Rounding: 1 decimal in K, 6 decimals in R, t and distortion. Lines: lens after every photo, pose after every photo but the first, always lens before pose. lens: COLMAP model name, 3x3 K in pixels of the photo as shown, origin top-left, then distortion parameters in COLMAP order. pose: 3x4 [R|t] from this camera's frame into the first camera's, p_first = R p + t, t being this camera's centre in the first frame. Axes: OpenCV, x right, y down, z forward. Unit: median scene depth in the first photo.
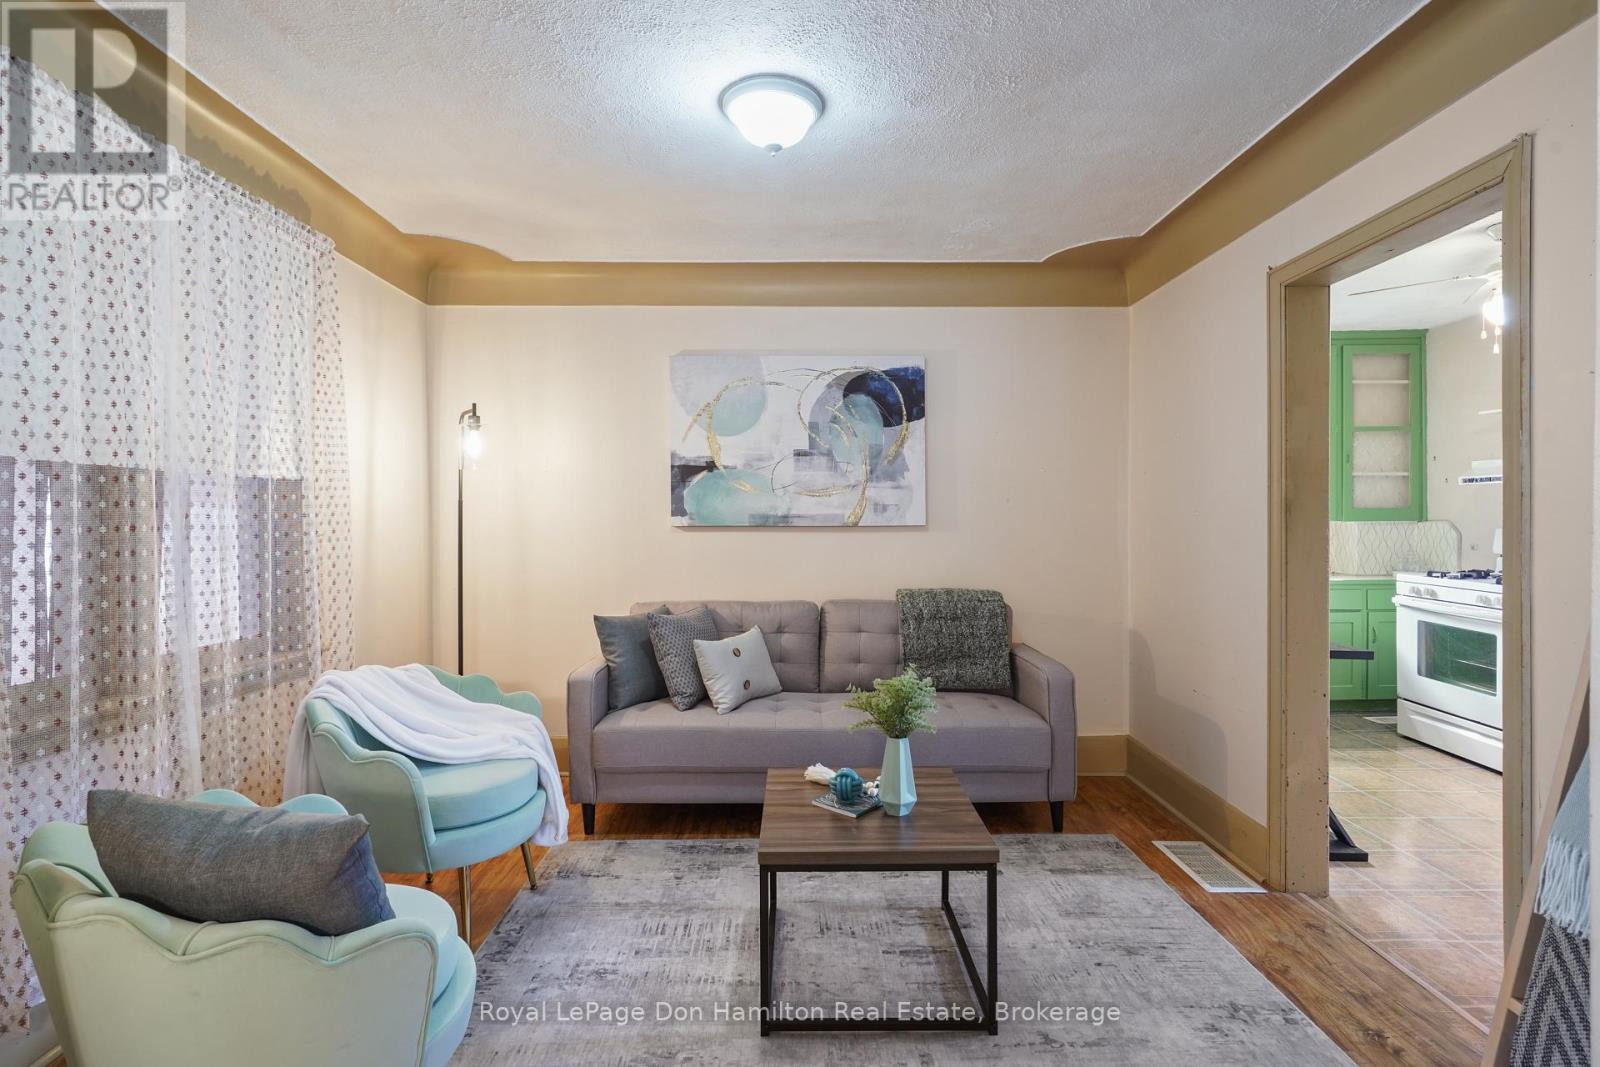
lens RADIAL K [[773.6, 0, 795.2], [0, 773.6, 522.7], [0, 0, 1]] dist [-0.011130, 0.007071]
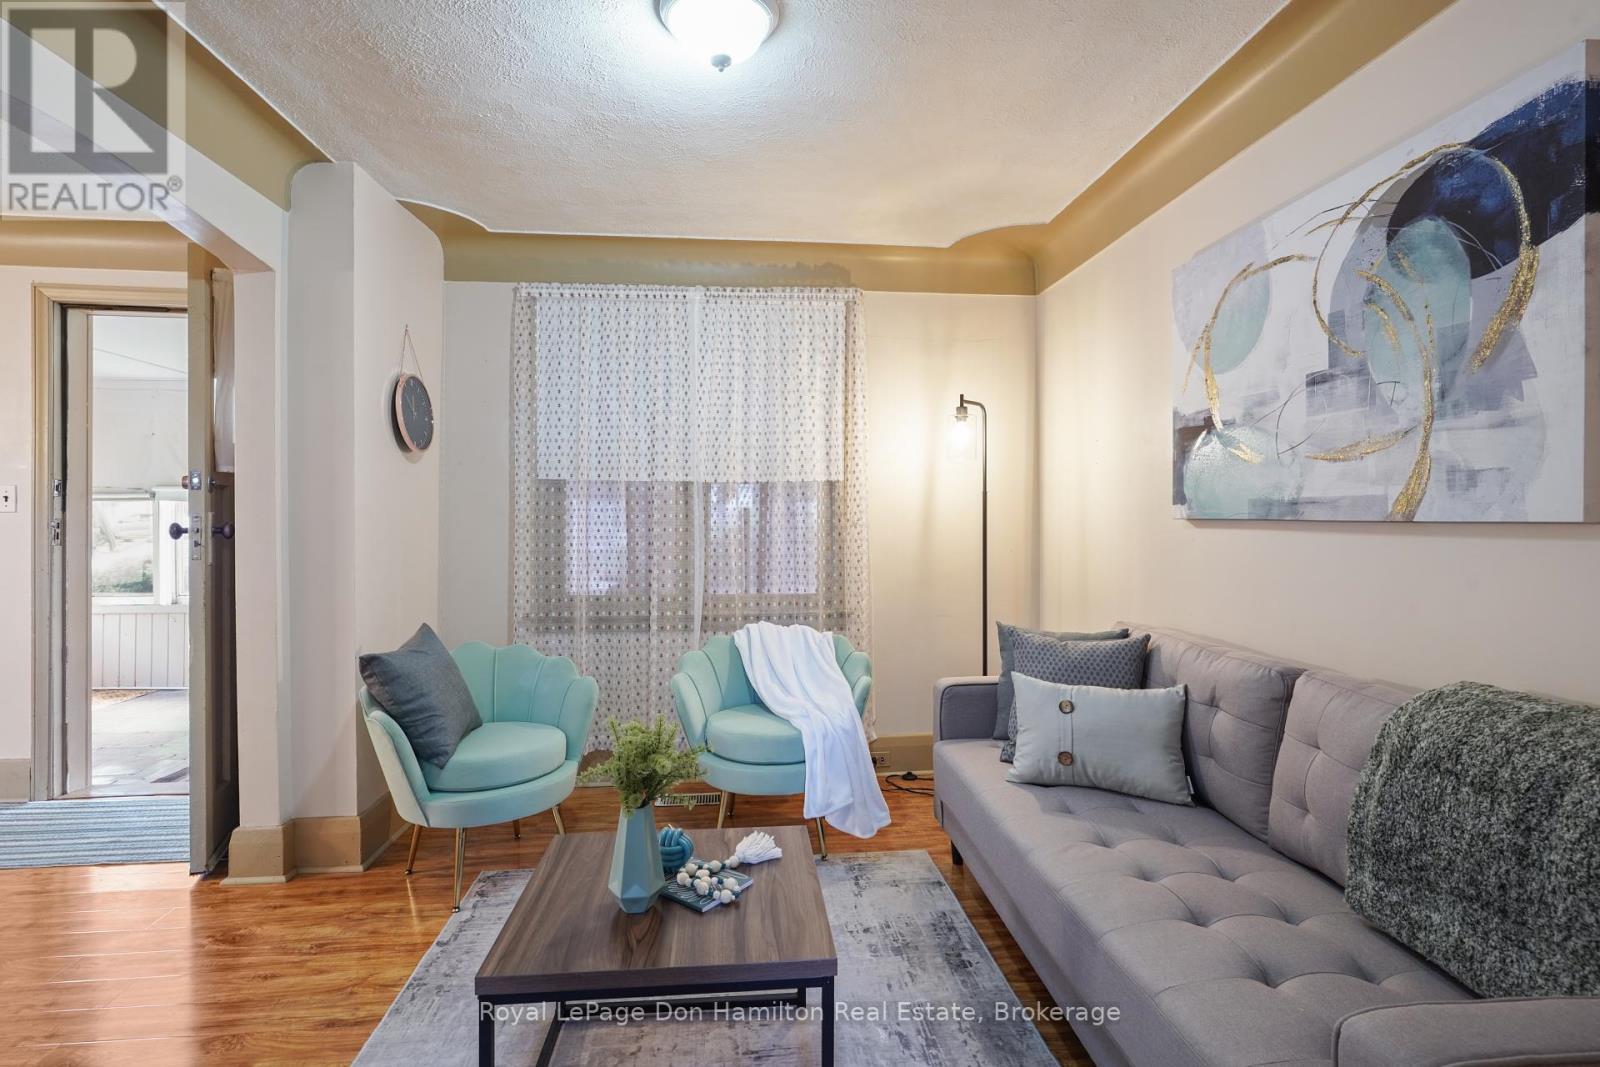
lens RADIAL K [[773.6, 0, 804.0], [0, 773.6, 521.7], [0, 0, 1]] dist [-0.011130, 0.007071]
pose [[0.081205, 0.011055, -0.996636, 0.492134], [-0.002125, 0.999938, 0.010918, 0.000318], [0.996695, 0.001231, 0.081223, 0.618115]]
